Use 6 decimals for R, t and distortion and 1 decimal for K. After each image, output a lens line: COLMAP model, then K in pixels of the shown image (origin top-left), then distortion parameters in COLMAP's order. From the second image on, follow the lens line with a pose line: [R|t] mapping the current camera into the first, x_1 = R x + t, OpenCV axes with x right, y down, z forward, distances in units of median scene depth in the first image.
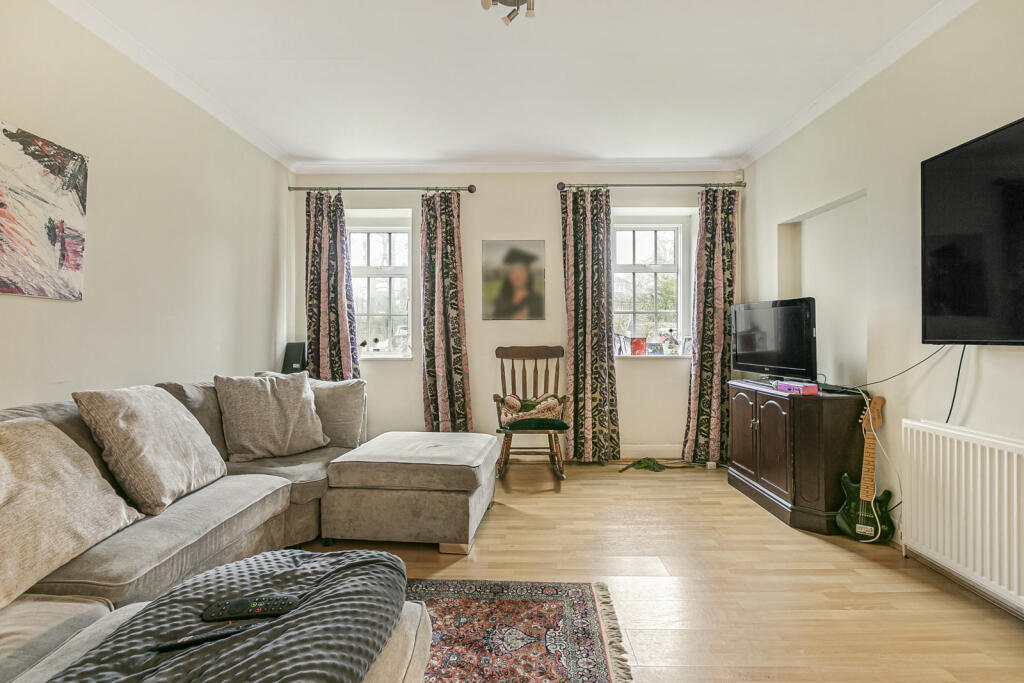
lens RADIAL K [[444.8, 0, 510.8], [0, 444.8, 334.5], [0, 0, 1]] dist [-0.002573, -0.000024]
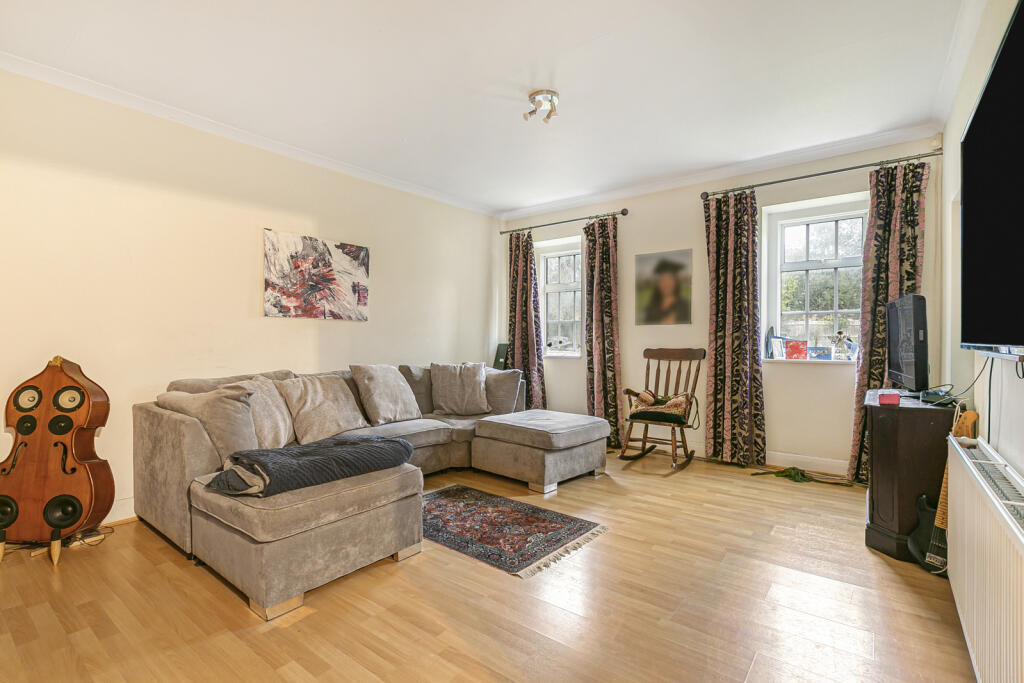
lens RADIAL K [[444.8, 0, 510.8], [0, 444.8, 334.5], [0, 0, 1]] dist [-0.002573, -0.000024]
pose [[0.809980, -0.005374, -0.586432, 0.364501], [0.001940, 0.999977, -0.006485, -0.000978], [0.586454, 0.004115, 0.809972, -0.116965]]
